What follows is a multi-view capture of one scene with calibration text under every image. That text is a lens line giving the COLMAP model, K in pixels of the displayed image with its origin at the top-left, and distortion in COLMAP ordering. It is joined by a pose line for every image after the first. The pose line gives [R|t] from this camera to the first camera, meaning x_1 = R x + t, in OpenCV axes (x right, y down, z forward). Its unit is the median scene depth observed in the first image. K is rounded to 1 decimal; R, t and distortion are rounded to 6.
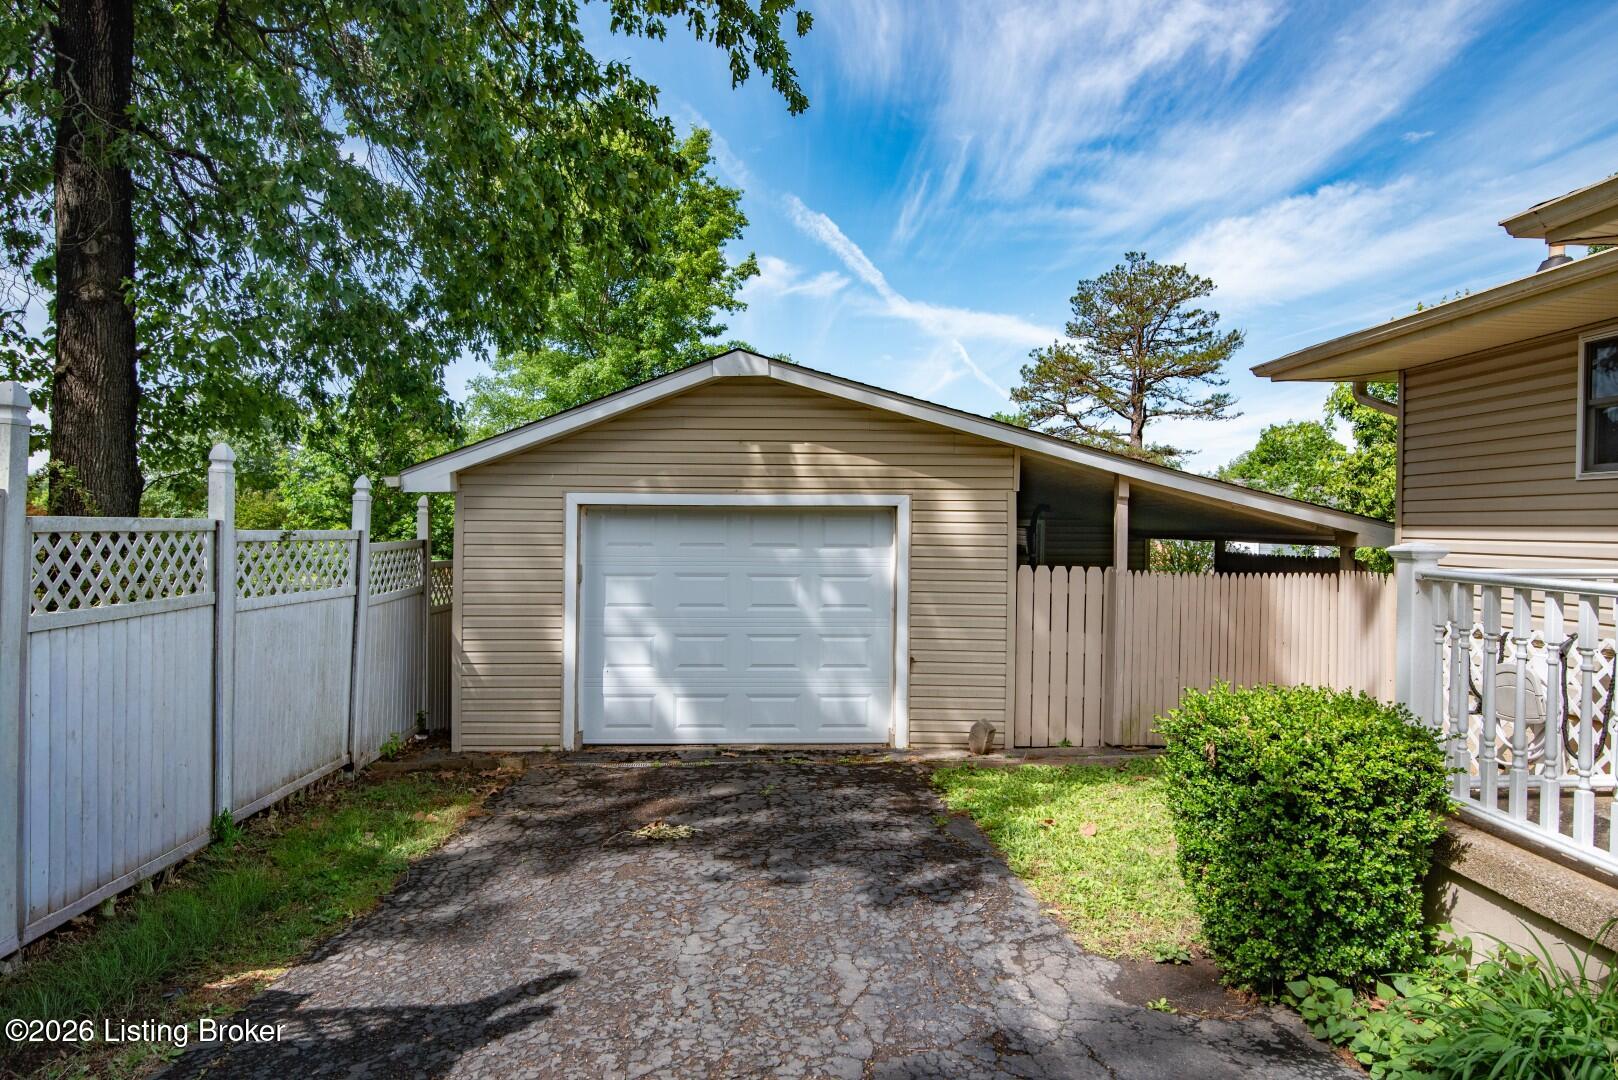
lens RADIAL K [[1023.9, 0, 808.3], [0, 1023.9, 524.6], [0, 0, 1]] dist [0.002268, -0.004329]
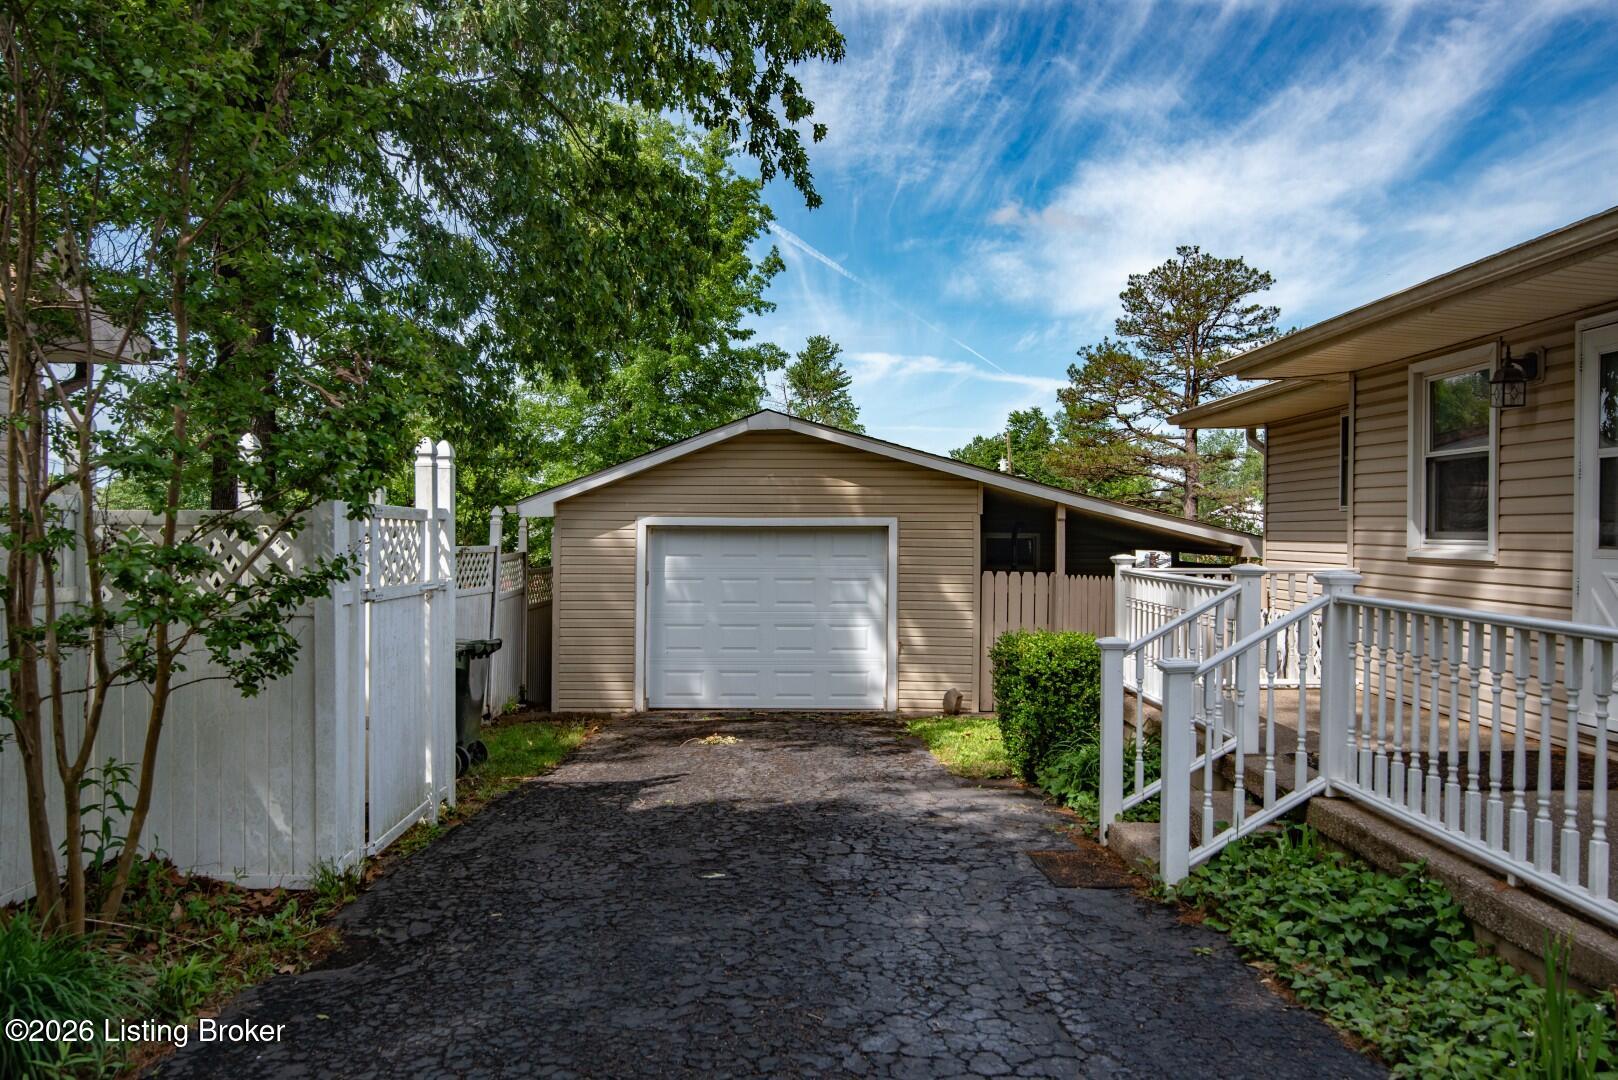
lens RADIAL K [[1223.6, 0, 804.7], [0, 1223.6, 532.5], [0, 0, 1]] dist [-0.014477, 0.014383]
pose [[0.999242, -0.001389, -0.038909, 0.022611], [0.001415, 0.999999, 0.000642, -0.006060], [0.038908, -0.000697, 0.999243, -0.308503]]
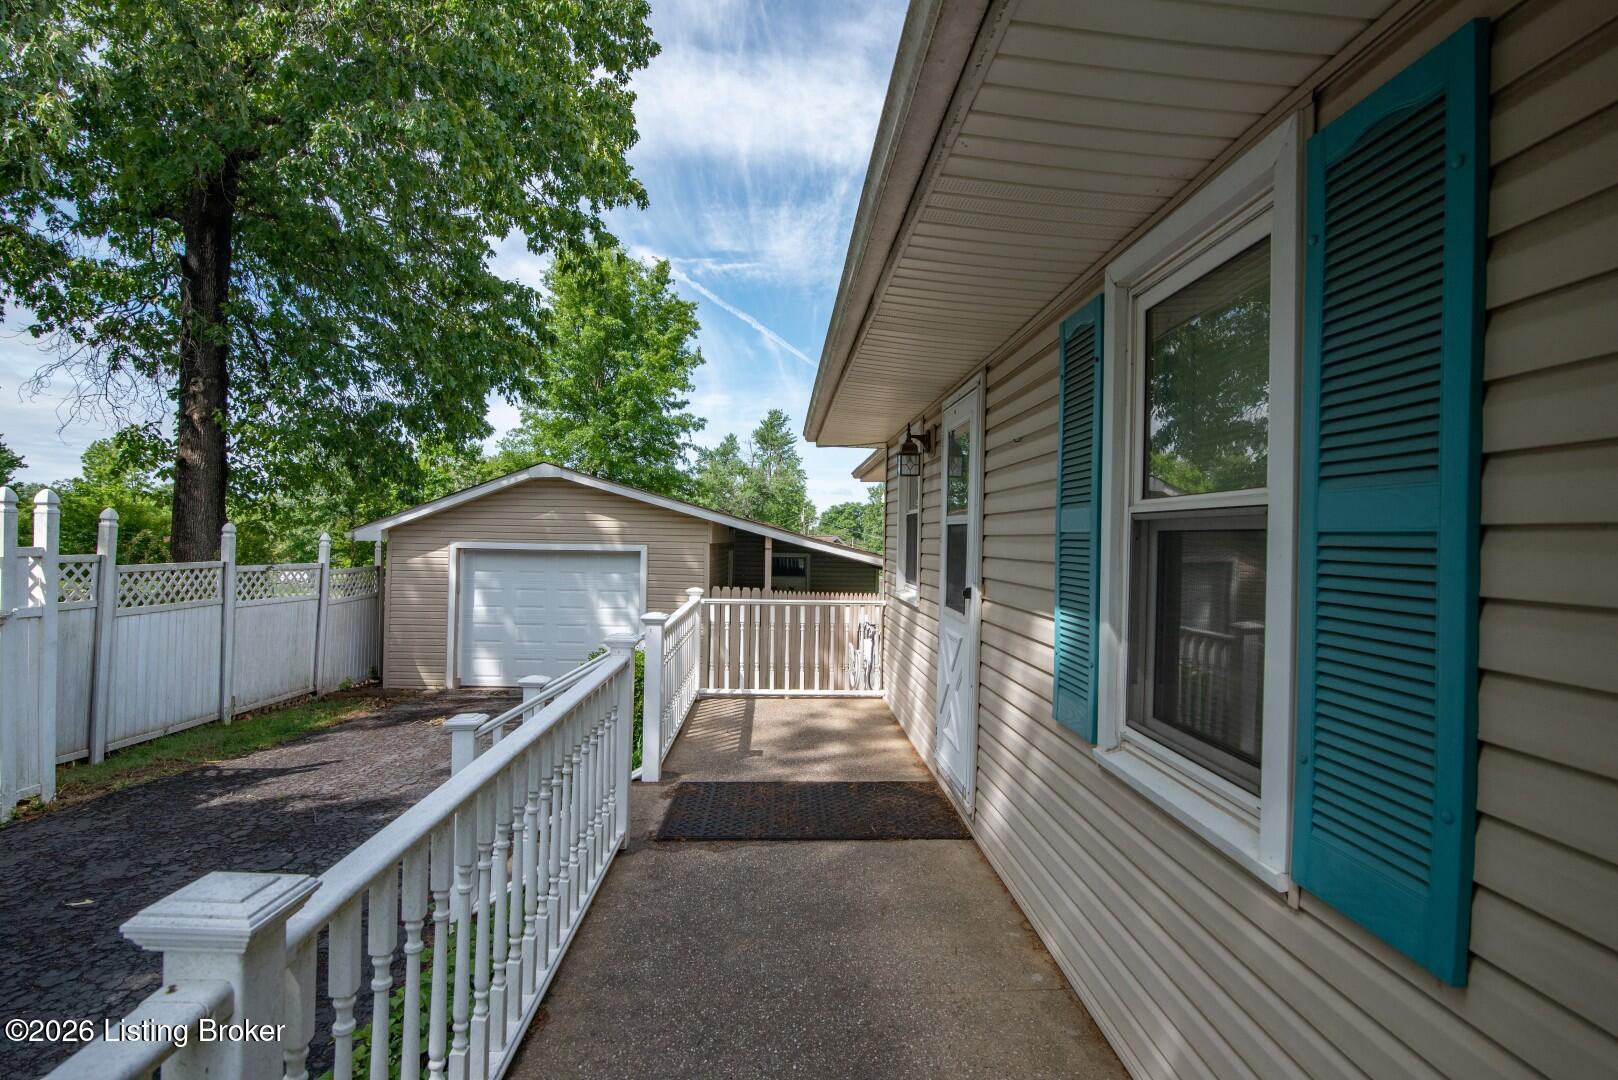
lens RADIAL K [[815.5, 0, 803.4], [0, 815.5, 524.7], [0, 0, 1]] dist [-0.026247, 0.004058]
pose [[0.999891, 0.012504, -0.007900, 0.204668], [-0.012650, 0.999747, -0.018613, -0.022405], [0.007665, 0.018711, 0.999796, -0.206867]]
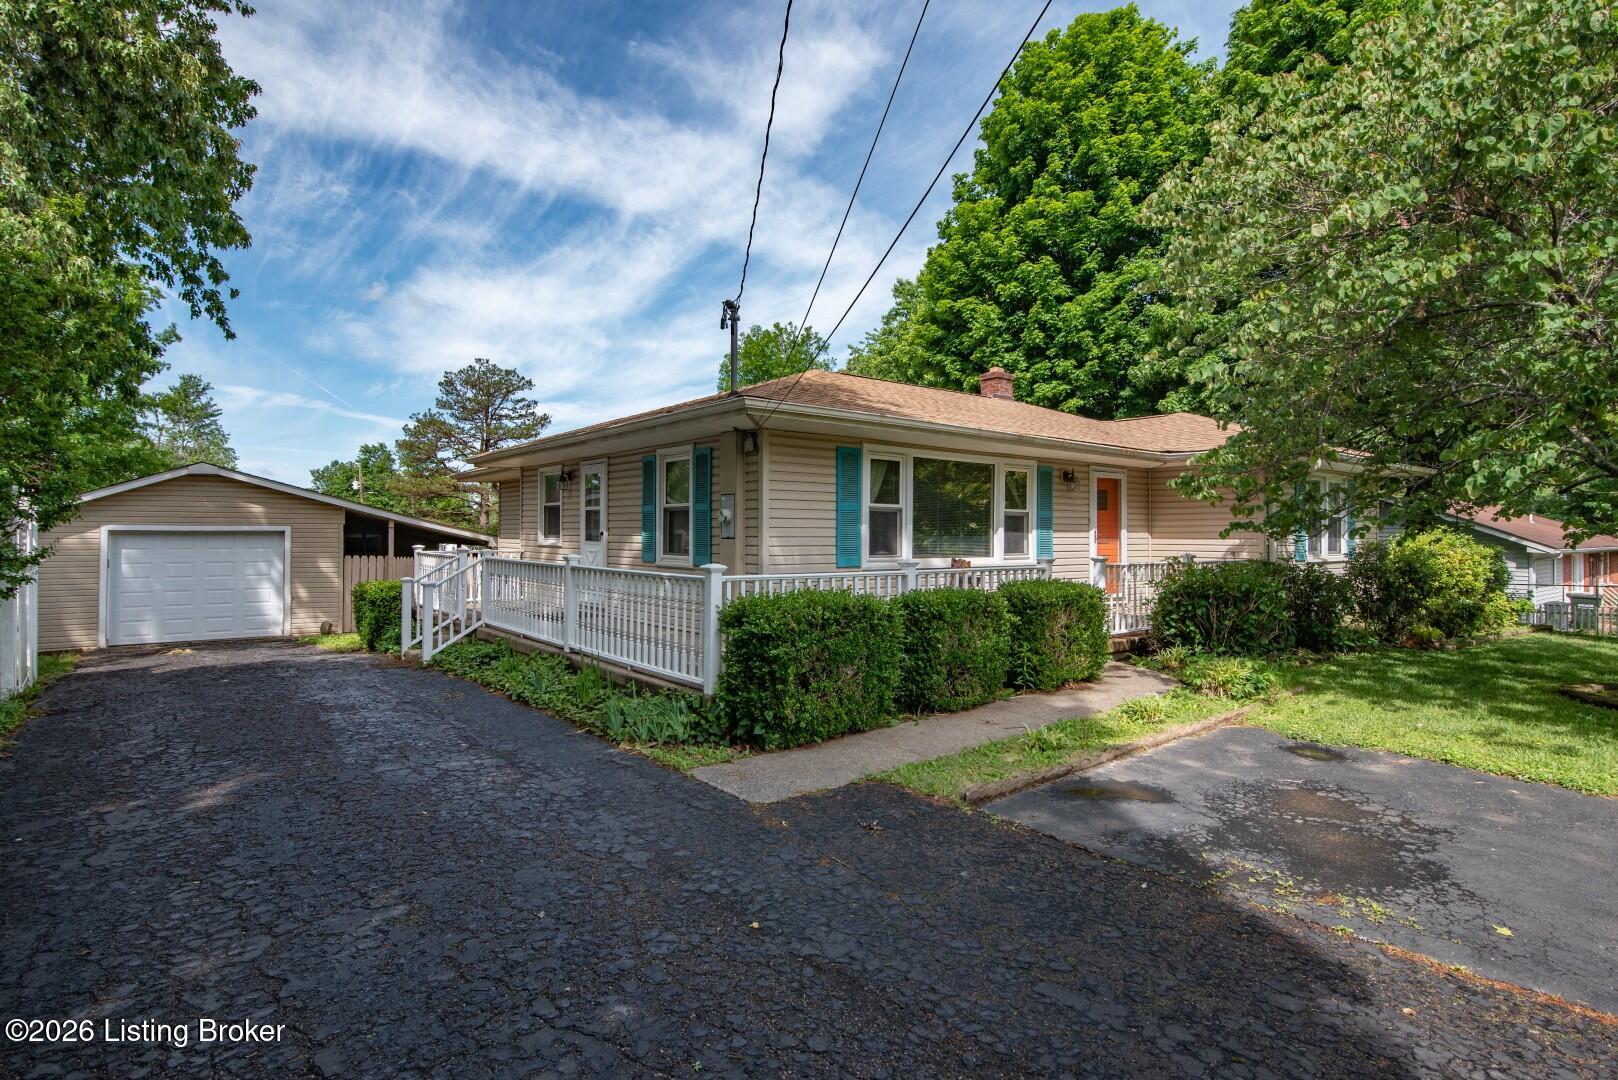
lens RADIAL K [[815.5, 0, 810.8], [0, 815.5, 529.1], [0, 0, 1]] dist [-0.026247, 0.004058]
pose [[0.805493, -0.001028, 0.592605, -0.019233], [0.002108, 0.999997, -0.001132, -0.009805], [-0.592602, 0.002161, 0.805493, -0.637914]]
